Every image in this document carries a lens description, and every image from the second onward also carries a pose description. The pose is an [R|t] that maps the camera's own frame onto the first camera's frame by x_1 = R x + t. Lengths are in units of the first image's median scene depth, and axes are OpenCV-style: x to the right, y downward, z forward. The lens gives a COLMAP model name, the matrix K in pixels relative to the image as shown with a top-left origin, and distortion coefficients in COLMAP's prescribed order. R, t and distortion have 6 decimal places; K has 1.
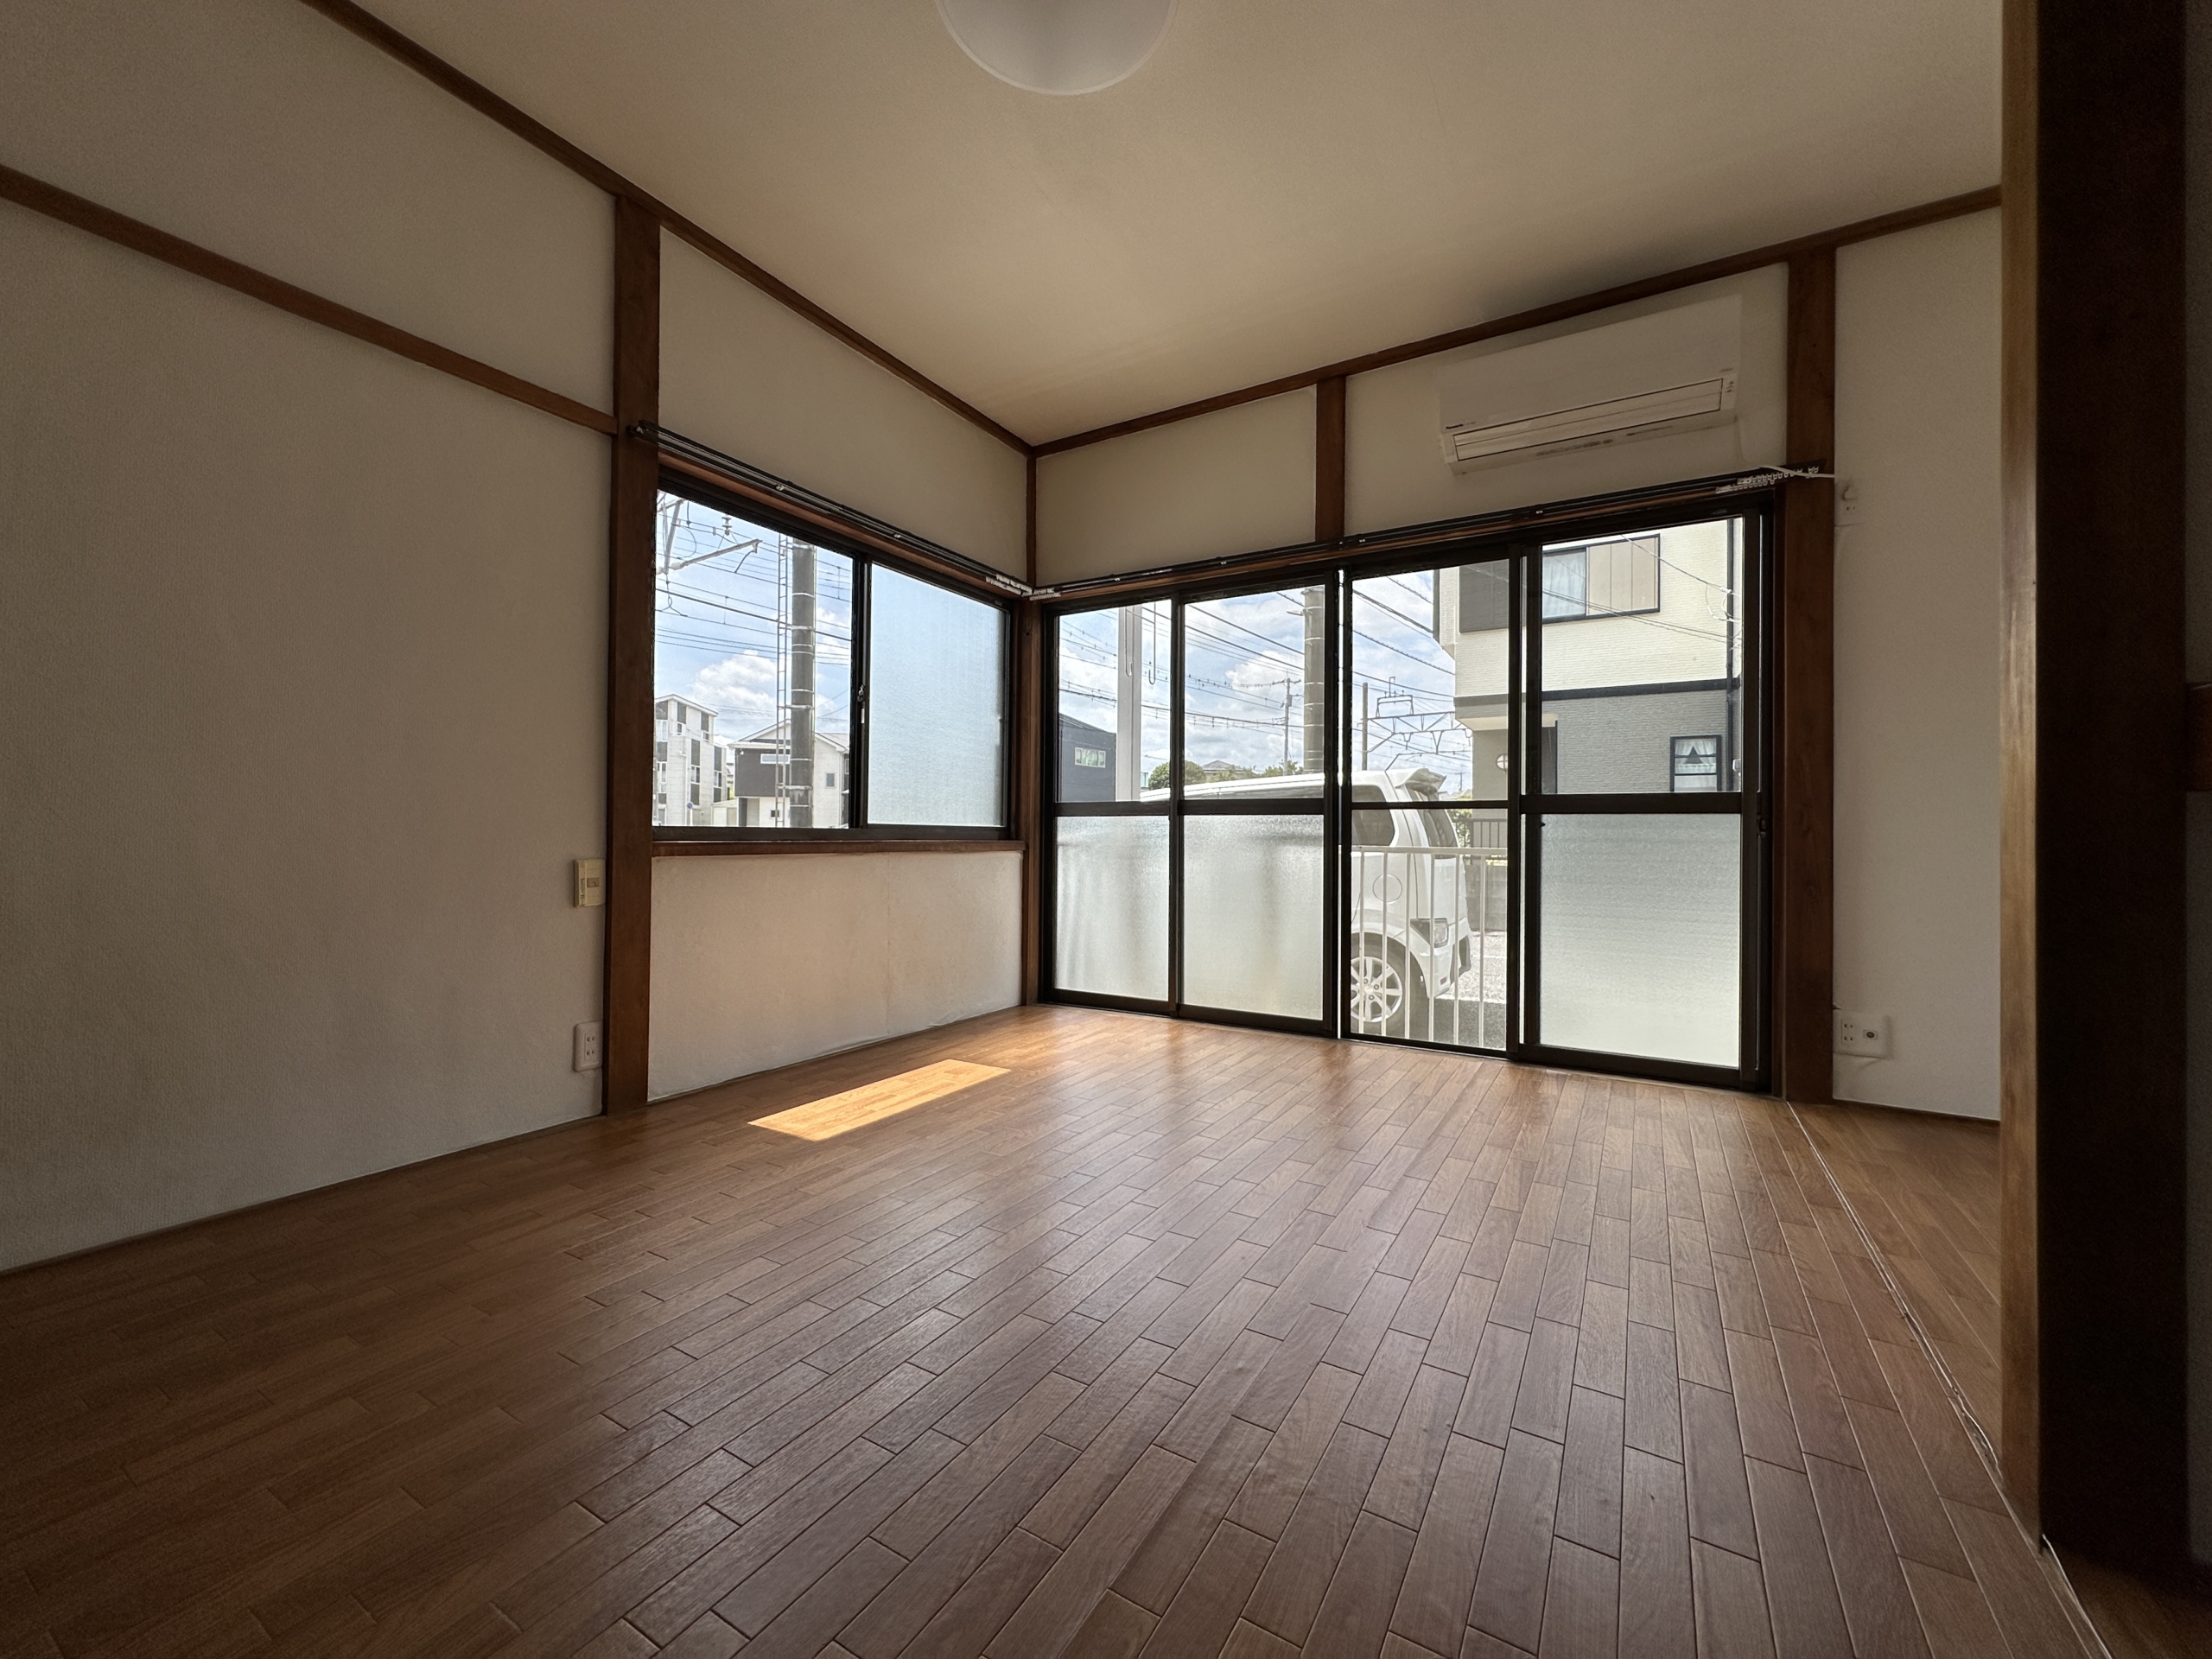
lens RADIAL K [[884.0, 0, 1102.4], [0, 884.0, 826.4], [0, 0, 1]] dist [-0.001573, 0.000604]
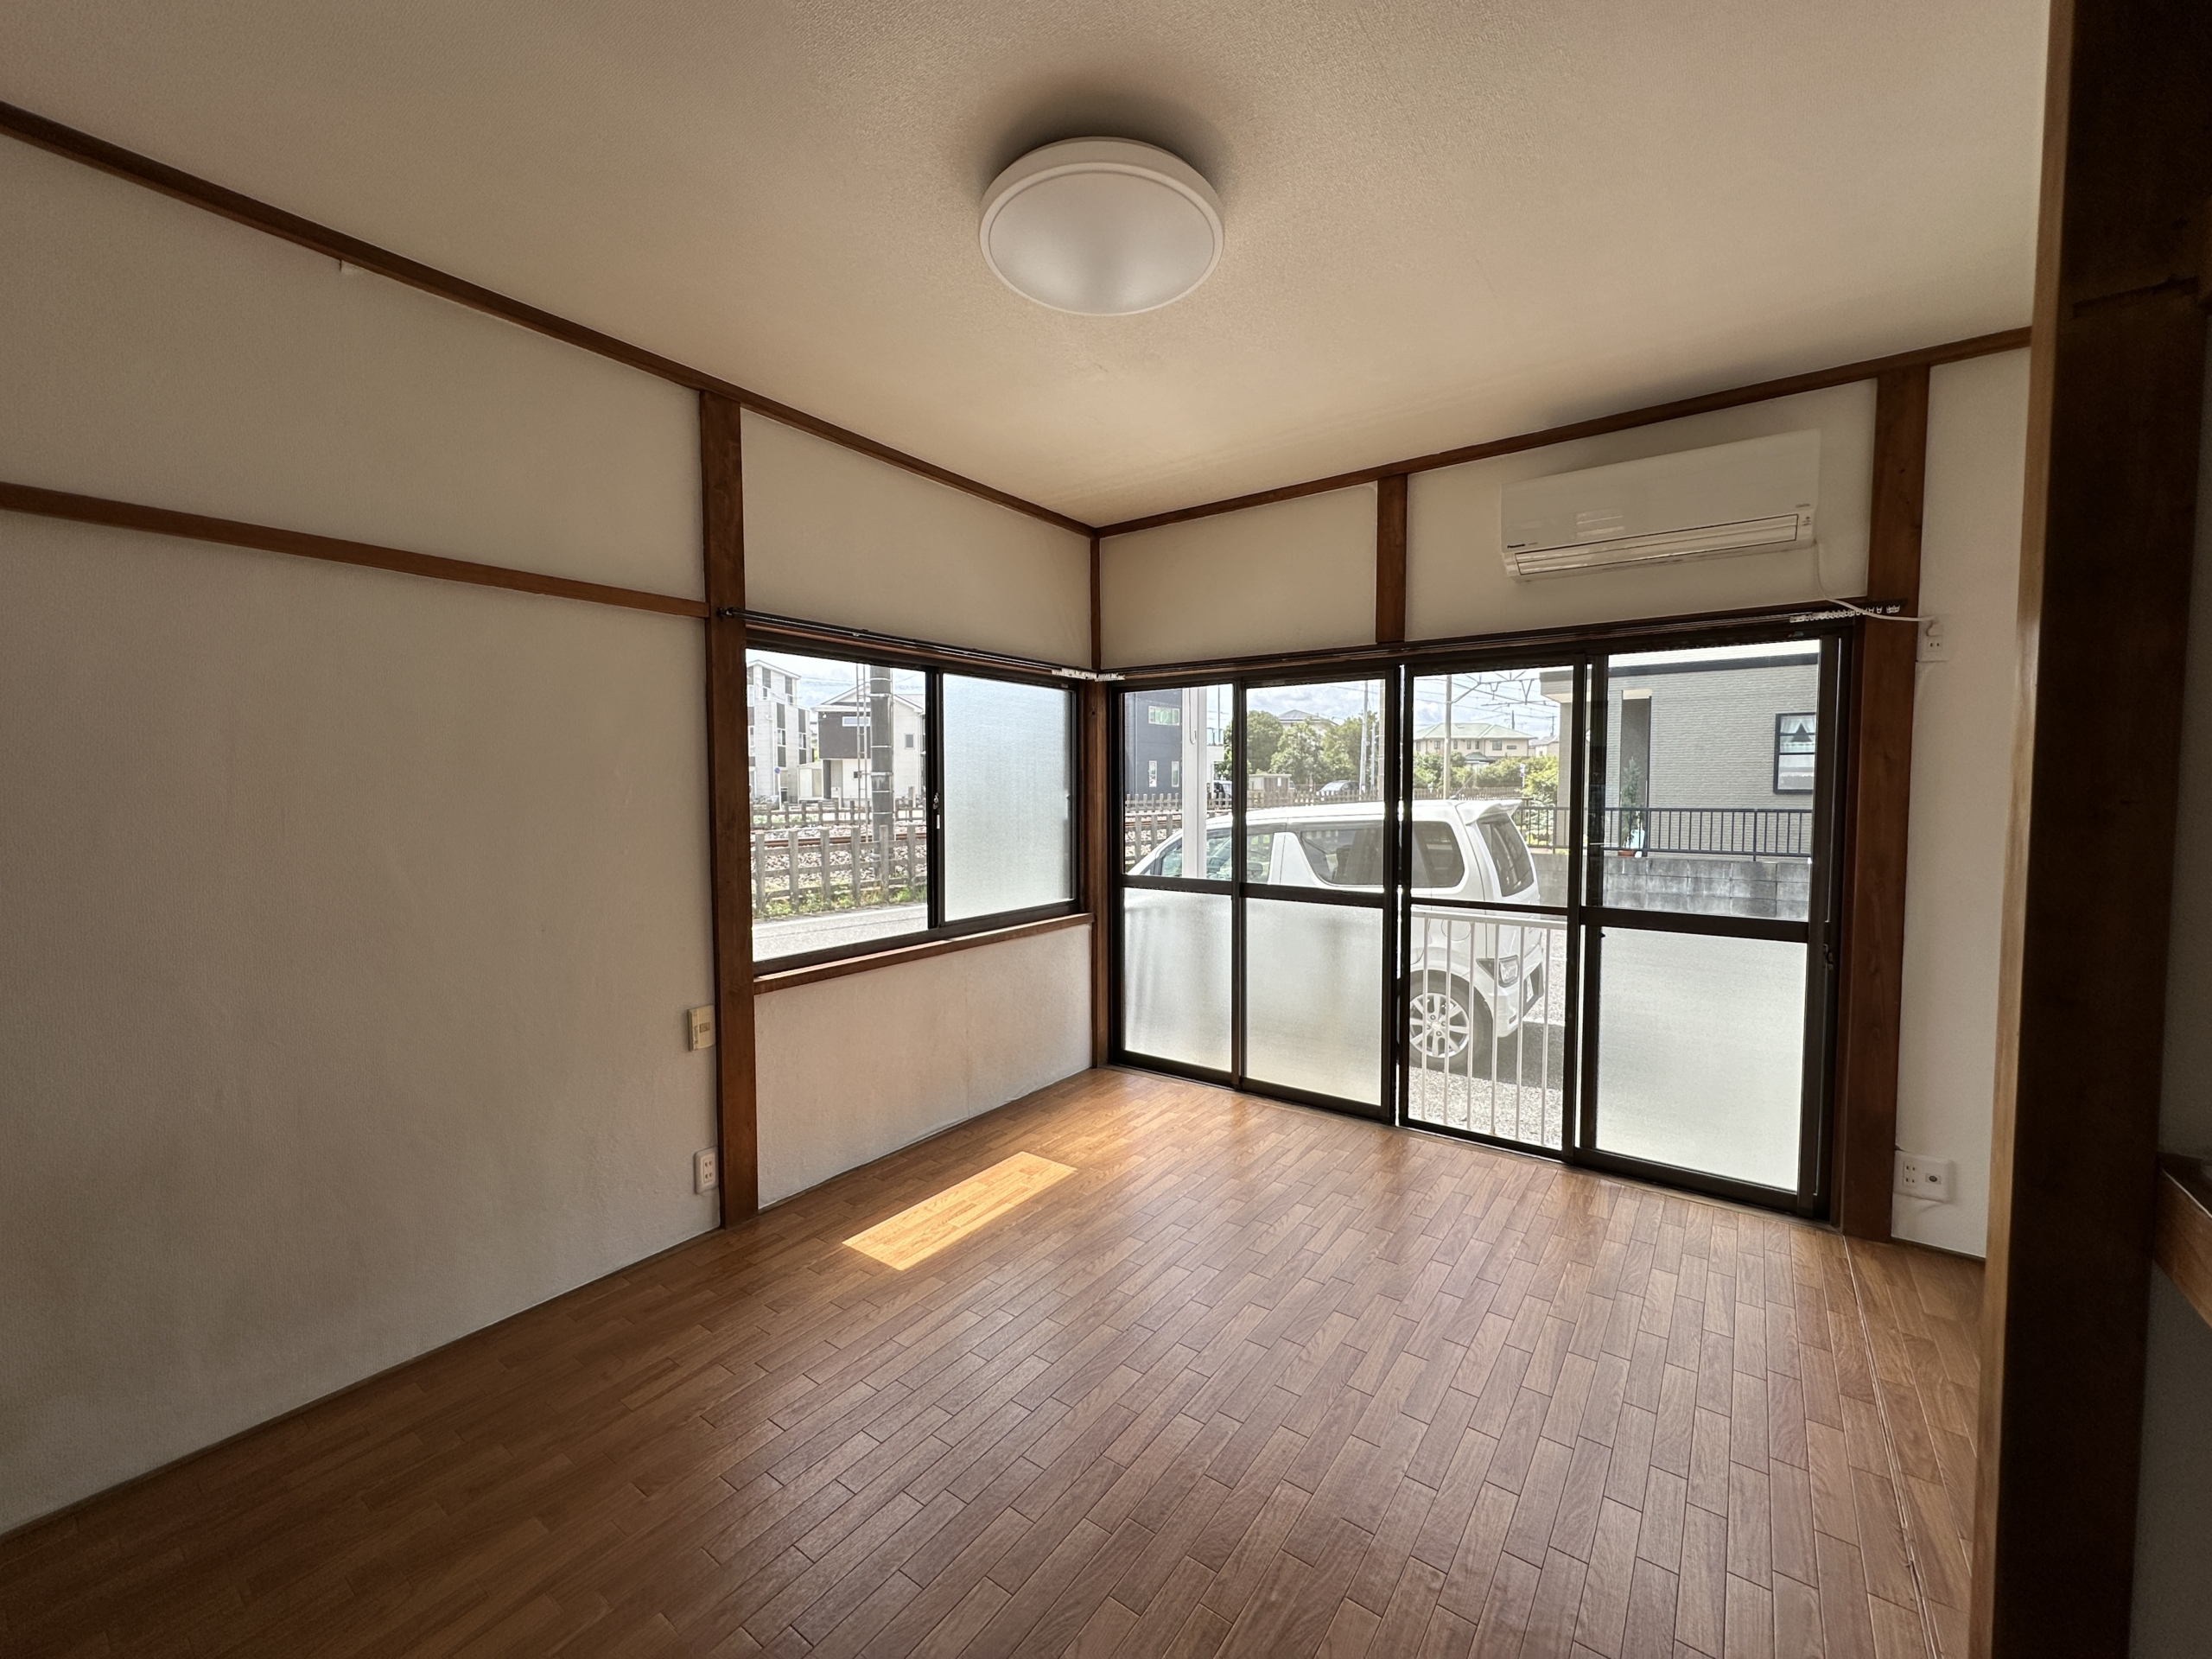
lens RADIAL K [[884.0, 0, 1102.4], [0, 884.0, 826.4], [0, 0, 1]] dist [-0.001573, 0.000604]
pose [[0.996301, -0.008232, -0.085532, 0.016115], [0.013203, 0.998245, 0.057724, -0.178901], [0.084907, -0.058640, 0.994662, -0.039214]]
